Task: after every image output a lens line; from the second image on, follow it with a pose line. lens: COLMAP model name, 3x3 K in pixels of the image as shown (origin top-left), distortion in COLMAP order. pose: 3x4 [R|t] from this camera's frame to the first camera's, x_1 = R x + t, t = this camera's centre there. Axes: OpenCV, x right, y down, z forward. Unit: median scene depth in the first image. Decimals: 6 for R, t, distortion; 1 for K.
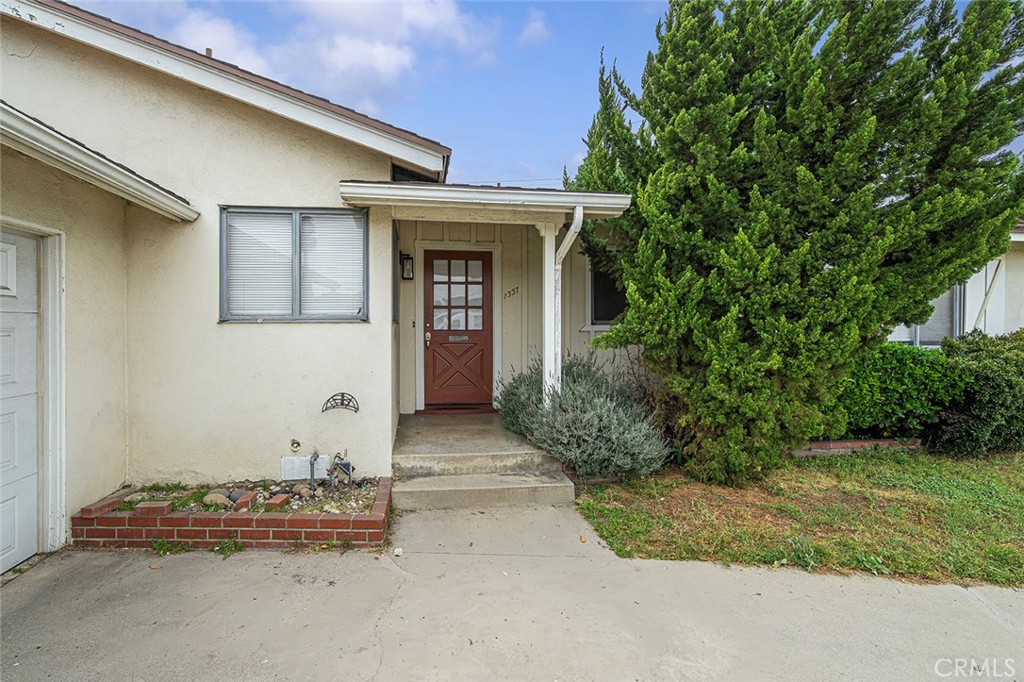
lens RADIAL K [[461.8, 0, 486.5], [0, 461.8, 318.5], [0, 0, 1]] dist [-0.014368, -0.000102]
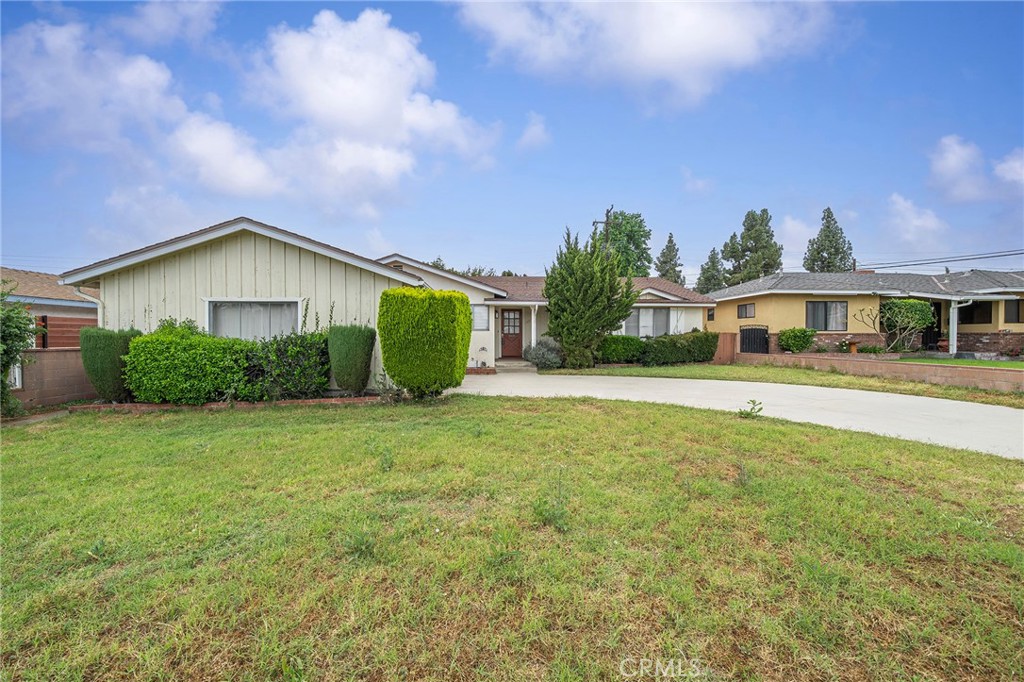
lens RADIAL K [[394.0, 0, 511.5], [0, 394.0, 327.3], [0, 0, 1]] dist [-0.058977, -0.000039]
pose [[0.995985, -0.002591, -0.089484, 0.271704], [0.002087, 0.999981, -0.005727, 0.000098], [0.089498, 0.005517, 0.995972, -2.575065]]
